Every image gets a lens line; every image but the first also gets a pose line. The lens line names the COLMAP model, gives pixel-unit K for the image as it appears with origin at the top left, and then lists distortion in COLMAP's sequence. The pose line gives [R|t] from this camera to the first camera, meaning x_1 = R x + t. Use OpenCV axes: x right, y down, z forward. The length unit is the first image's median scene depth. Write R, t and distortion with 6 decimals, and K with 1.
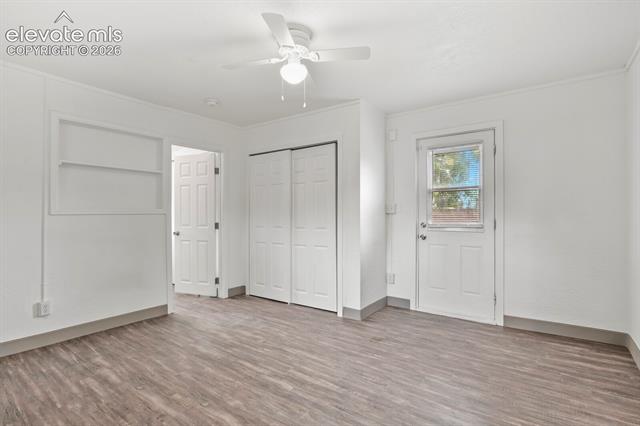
lens RADIAL K [[310.7, 0, 317.9], [0, 310.7, 212.0], [0, 0, 1]] dist [-0.015966, -0.001914]
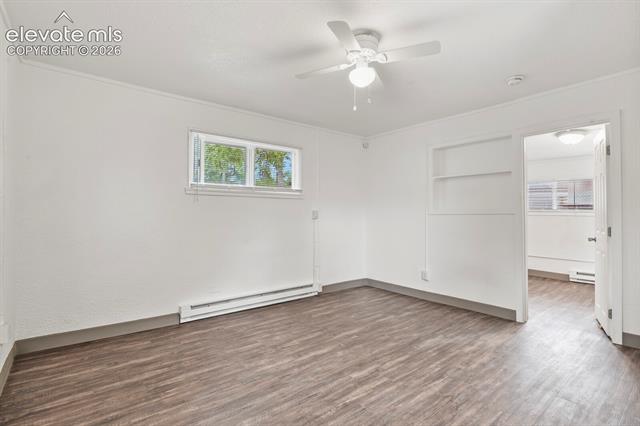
lens RADIAL K [[310.7, 0, 320.6], [0, 310.7, 211.8], [0, 0, 1]] dist [-0.015966, -0.001914]
pose [[-0.253993, -0.006859, -0.967182, 0.765020], [0.002477, 0.999967, -0.007742, 0.008327], [0.967203, -0.004362, -0.253968, 0.911197]]
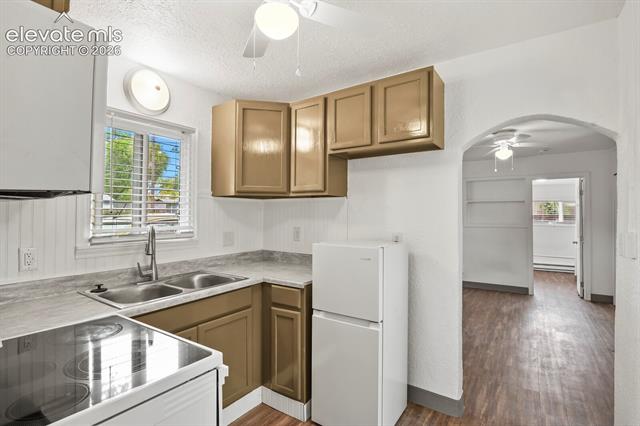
lens RADIAL K [[310.7, 0, 320.0], [0, 310.7, 214.2], [0, 0, 1]] dist [-0.015966, -0.001914]
pose [[0.036747, -0.003735, -0.999318, 1.325571], [0.004401, 0.999984, -0.003575, -0.078784], [0.999315, -0.004267, 0.036763, -0.091690]]
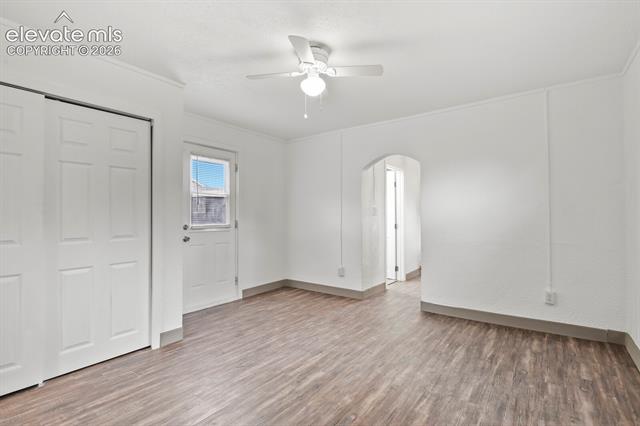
lens RADIAL K [[310.7, 0, 322.9], [0, 310.7, 213.4], [0, 0, 1]] dist [-0.015966, -0.001914]
pose [[-0.005181, 0.012323, 0.999911, -0.934892], [-0.002390, 0.999921, -0.012335, 0.012397], [-0.999984, -0.002454, -0.005151, 0.784574]]
